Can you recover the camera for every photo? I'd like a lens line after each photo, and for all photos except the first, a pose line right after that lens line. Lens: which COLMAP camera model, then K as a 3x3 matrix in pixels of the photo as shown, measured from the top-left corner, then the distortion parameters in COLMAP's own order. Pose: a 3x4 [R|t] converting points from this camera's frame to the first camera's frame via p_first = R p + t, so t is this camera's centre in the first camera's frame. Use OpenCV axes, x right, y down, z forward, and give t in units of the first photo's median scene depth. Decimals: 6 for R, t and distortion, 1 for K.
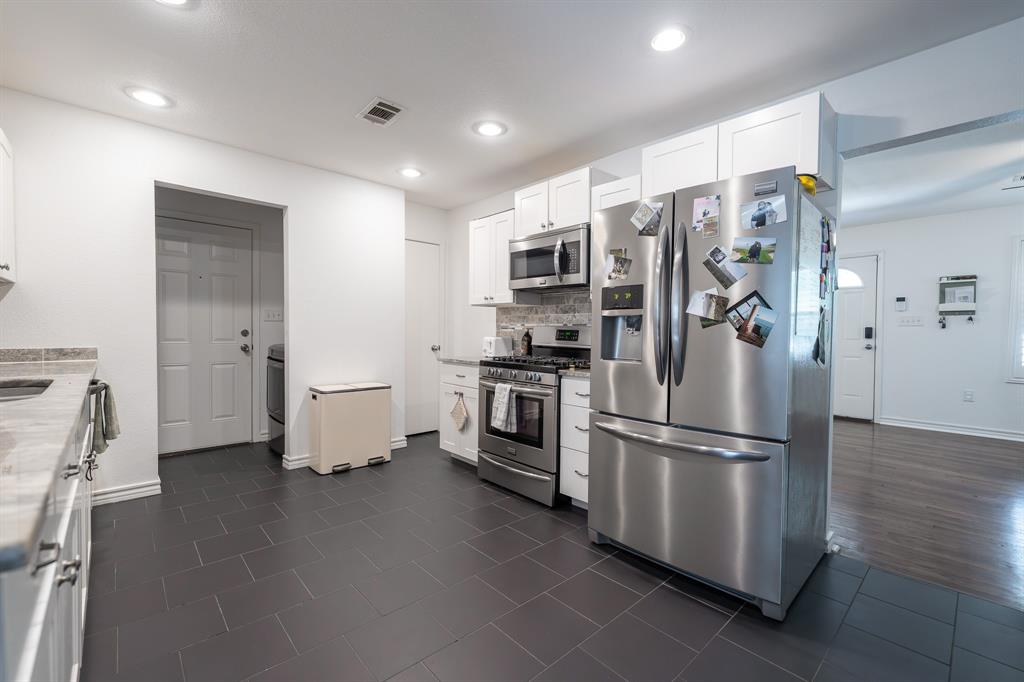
lens RADIAL K [[441.4, 0, 509.1], [0, 441.4, 341.4], [0, 0, 1]] dist [-0.002715, -0.000322]
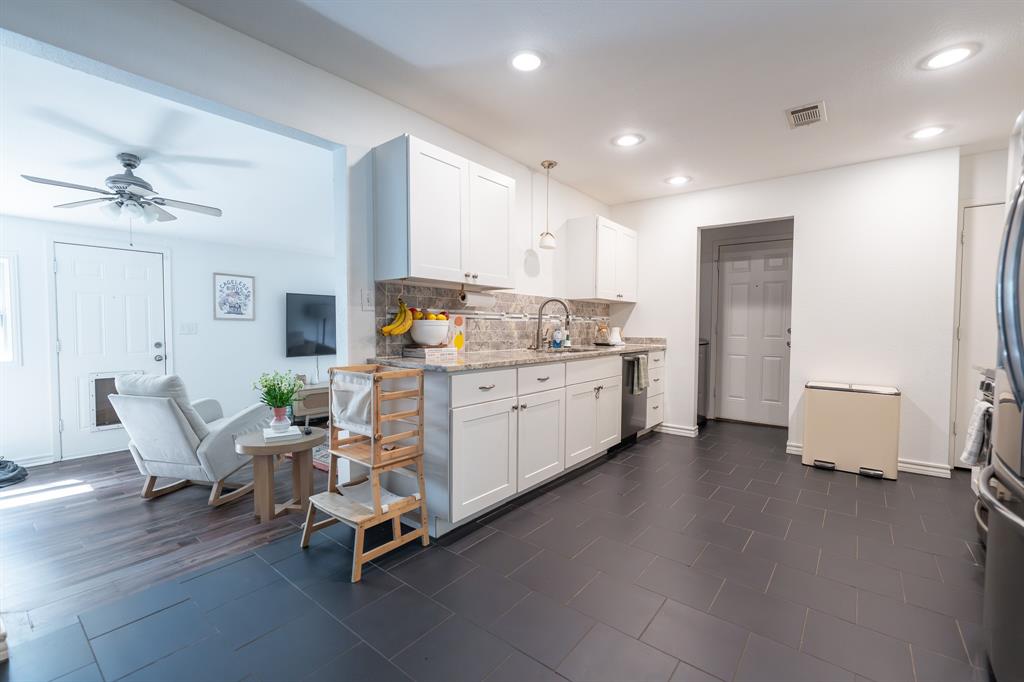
lens RADIAL K [[441.4, 0, 510.6], [0, 441.4, 338.5], [0, 0, 1]] dist [-0.002715, -0.000322]
pose [[0.169361, 0.022763, -0.985291, 0.478375], [-0.032414, 0.999321, 0.017516, 0.004584], [0.985021, 0.028971, 0.169983, 0.114991]]
